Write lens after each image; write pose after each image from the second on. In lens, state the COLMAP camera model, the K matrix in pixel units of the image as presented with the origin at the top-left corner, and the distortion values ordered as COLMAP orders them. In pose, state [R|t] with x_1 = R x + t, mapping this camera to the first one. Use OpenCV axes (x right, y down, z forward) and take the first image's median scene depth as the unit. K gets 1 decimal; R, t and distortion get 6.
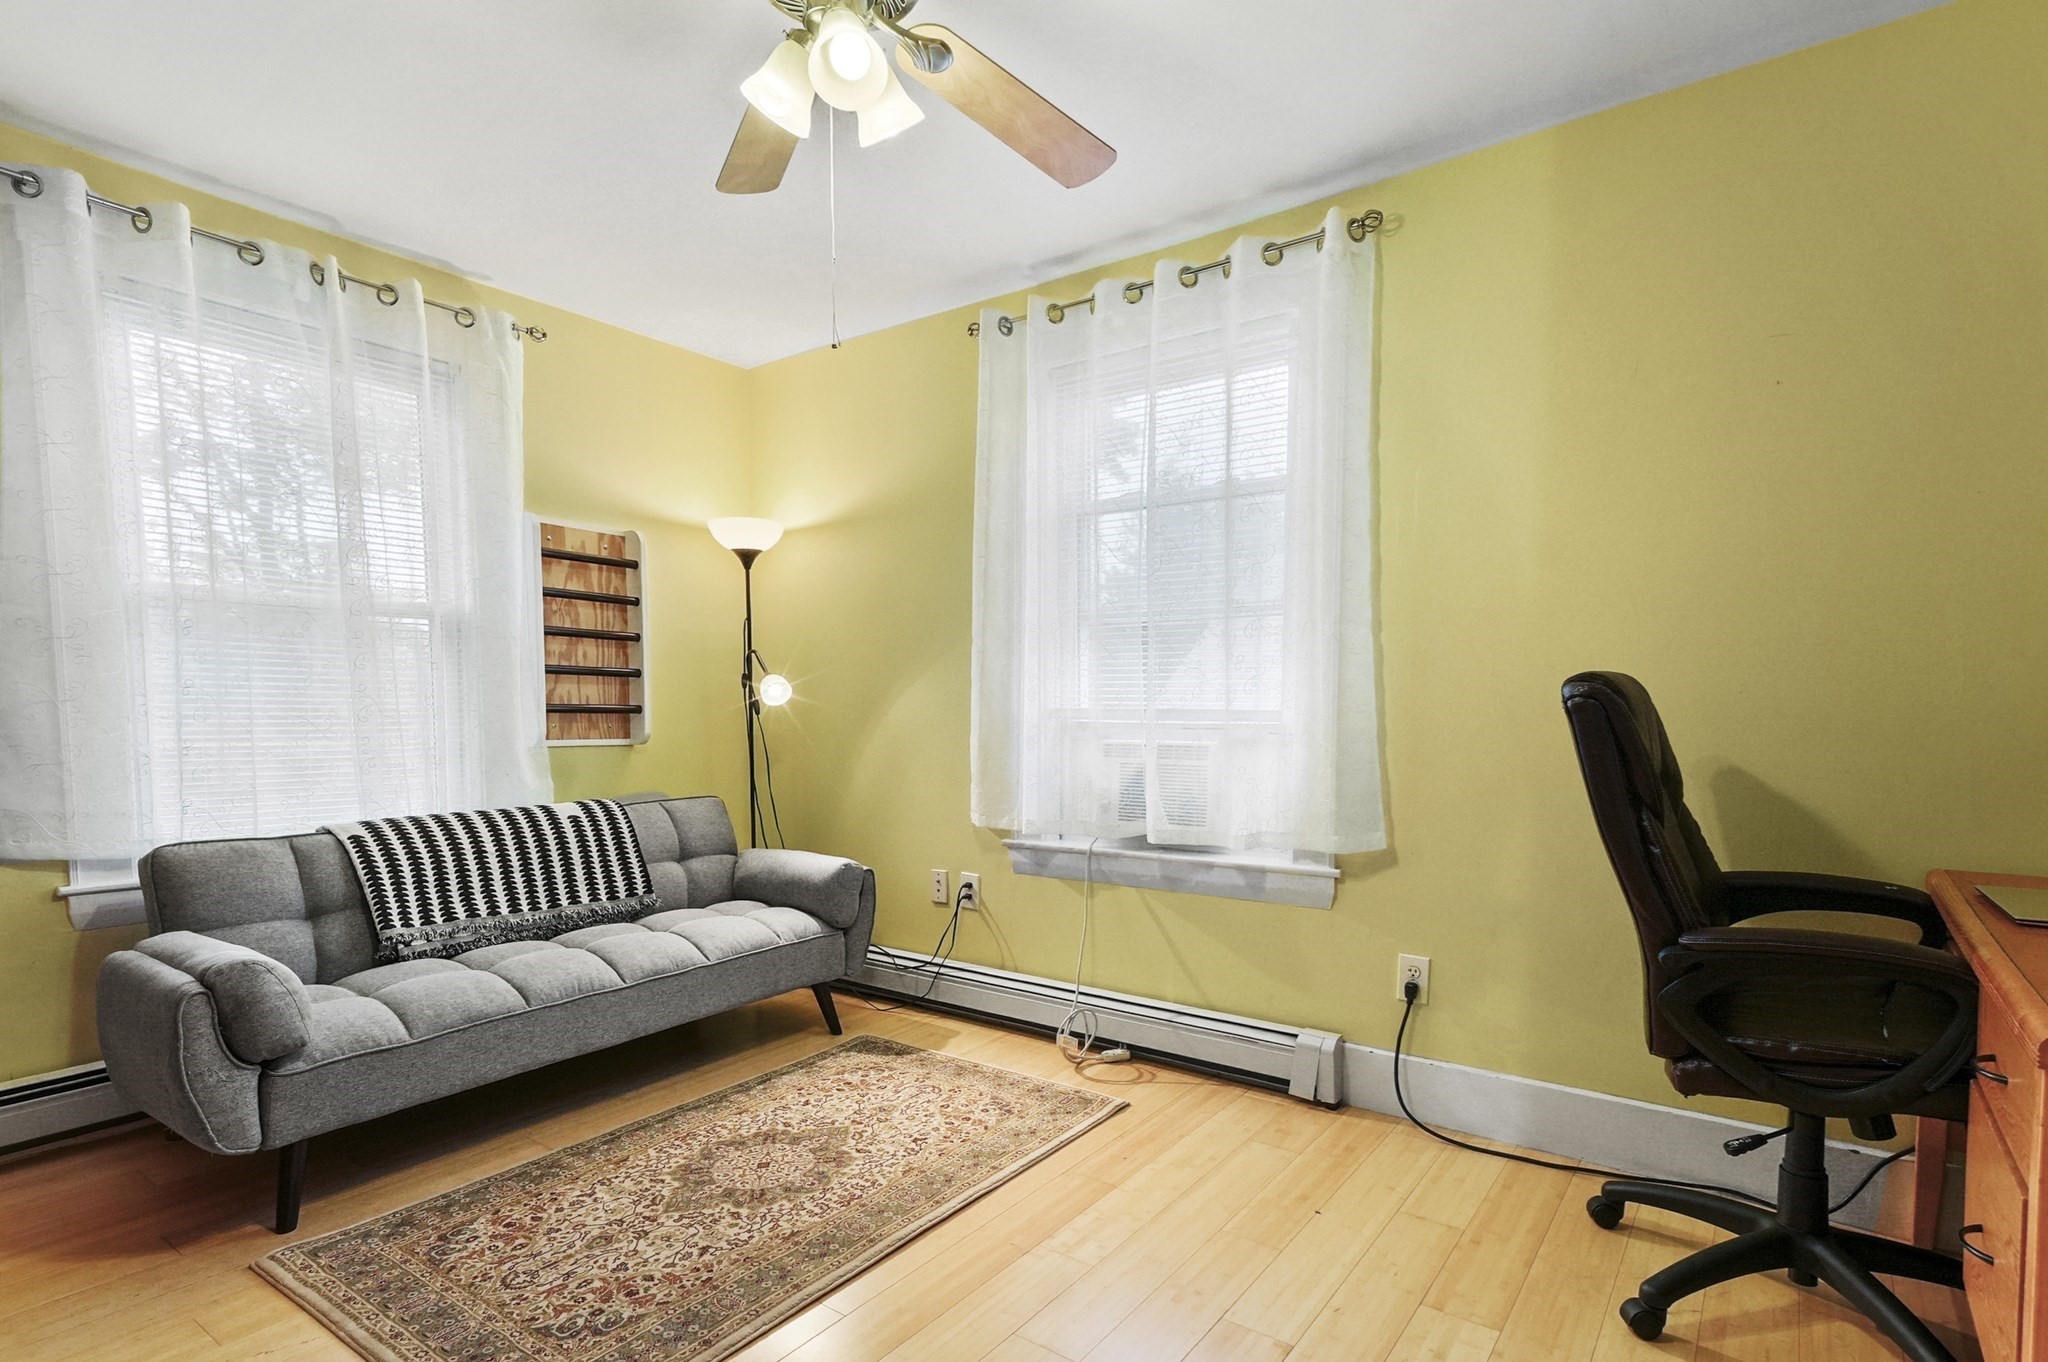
lens RADIAL K [[1035.0, 0, 1013.4], [0, 1035.0, 776.1], [0, 0, 1]] dist [-0.001013, 0.017120]
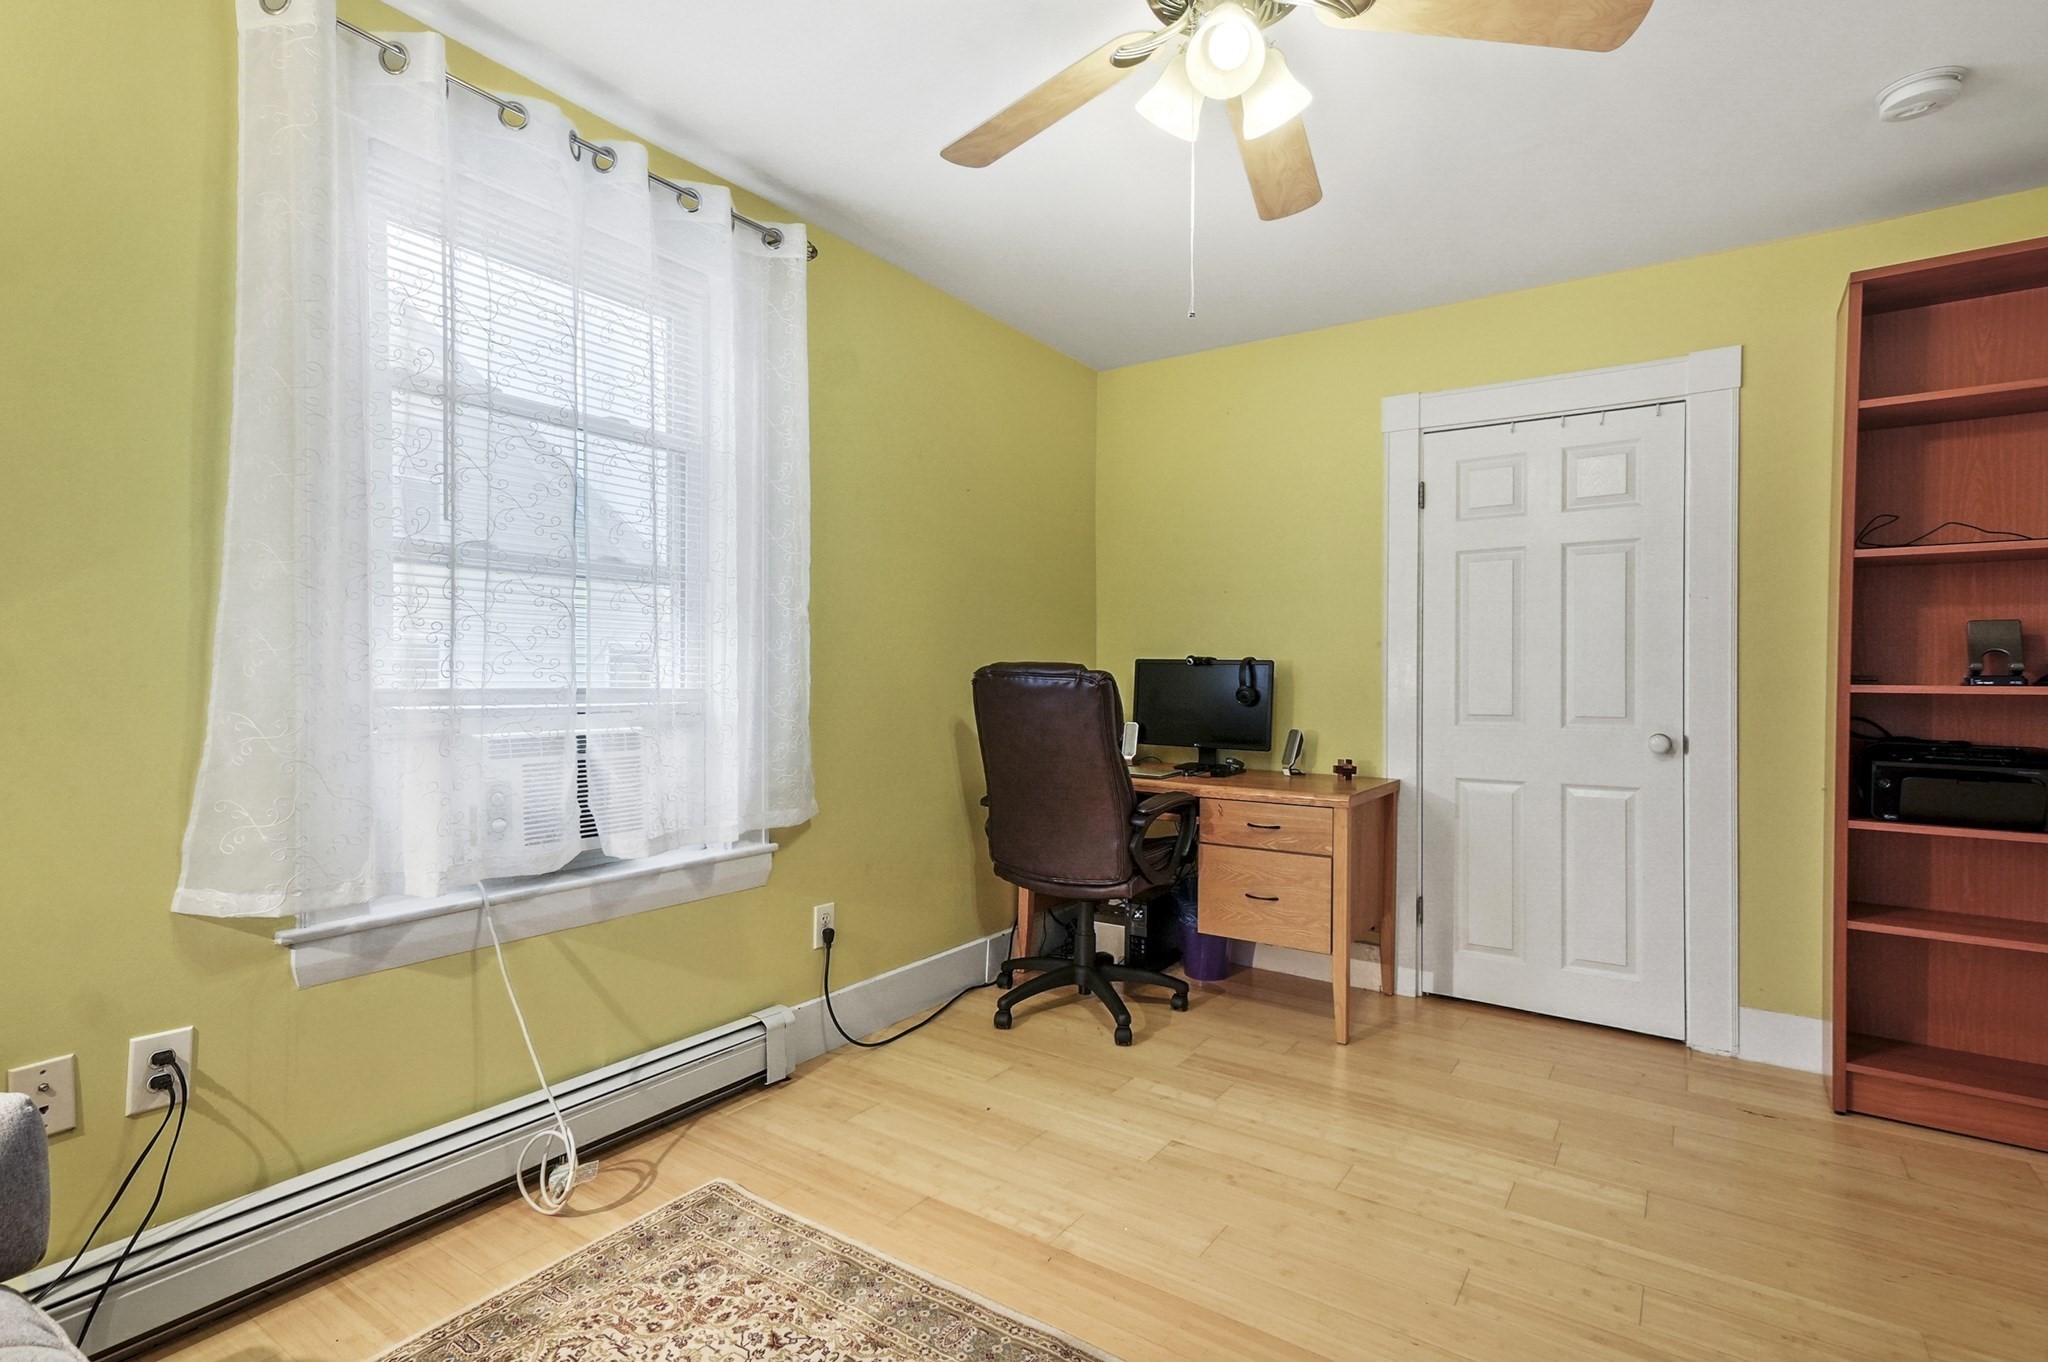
lens RADIAL K [[1011.3, 0, 1032.9], [0, 1011.3, 668.0], [0, 0, 1]] dist [-0.000151, 0.016211]
pose [[-0.056394, 0.008089, 0.998376, -0.614562], [0.065750, 0.997827, -0.004371, -0.053877], [-0.996241, 0.065396, -0.056803, 0.688194]]
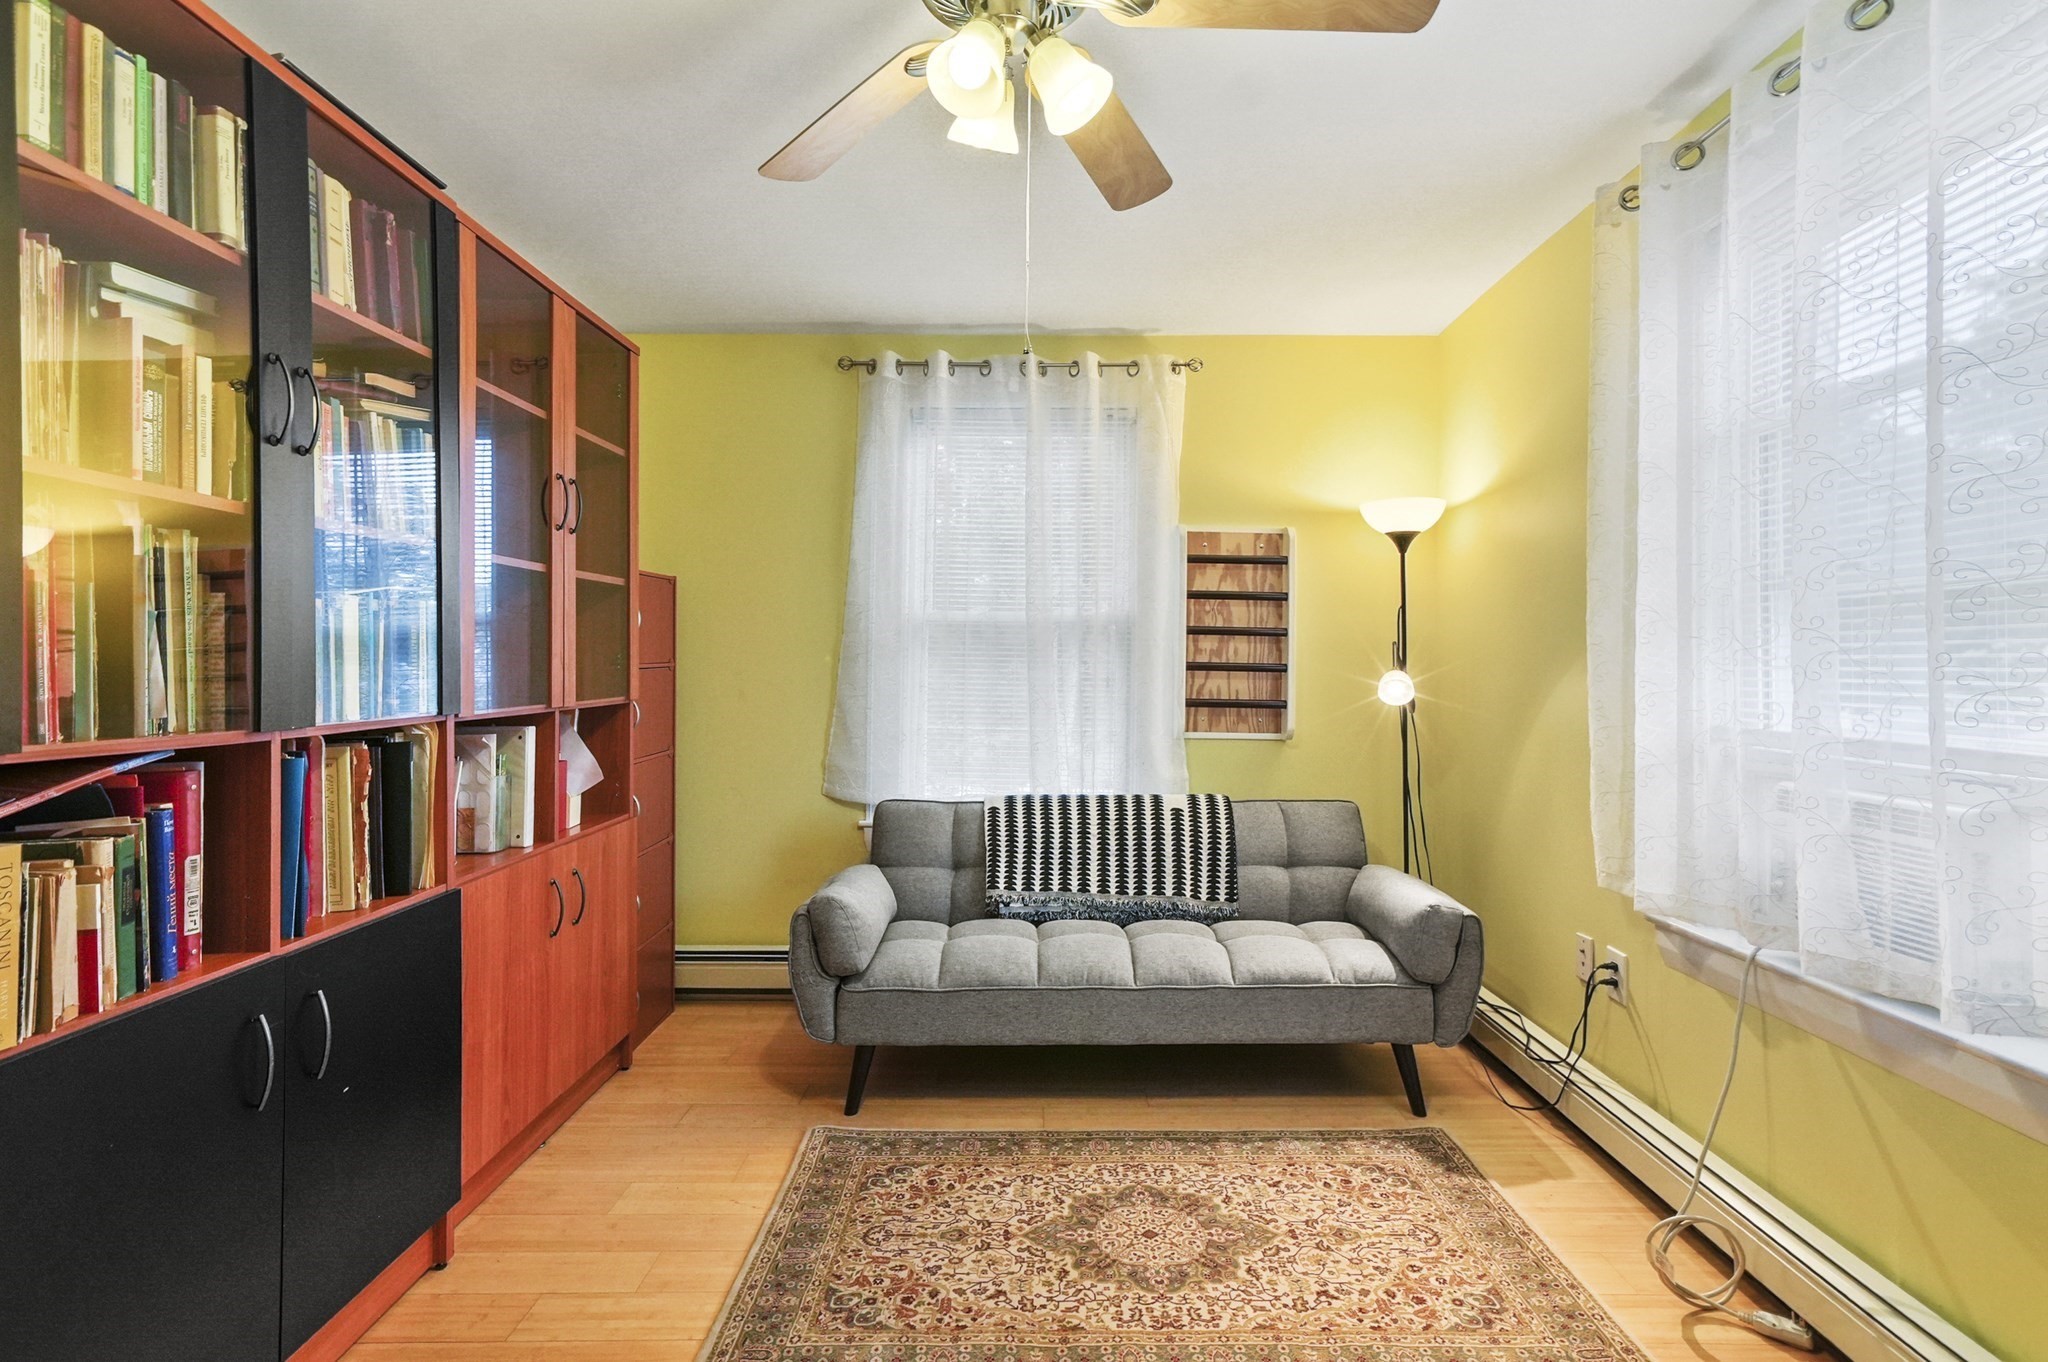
lens RADIAL K [[995.2, 0, 1029.4], [0, 995.2, 643.5], [0, 0, 1]] dist [-0.003662, 0.015590]
pose [[0.591386, -0.020959, -0.806116, 0.310829], [-0.058750, 0.995886, -0.068993, -0.051037], [0.804246, 0.088161, 0.587722, 0.285781]]
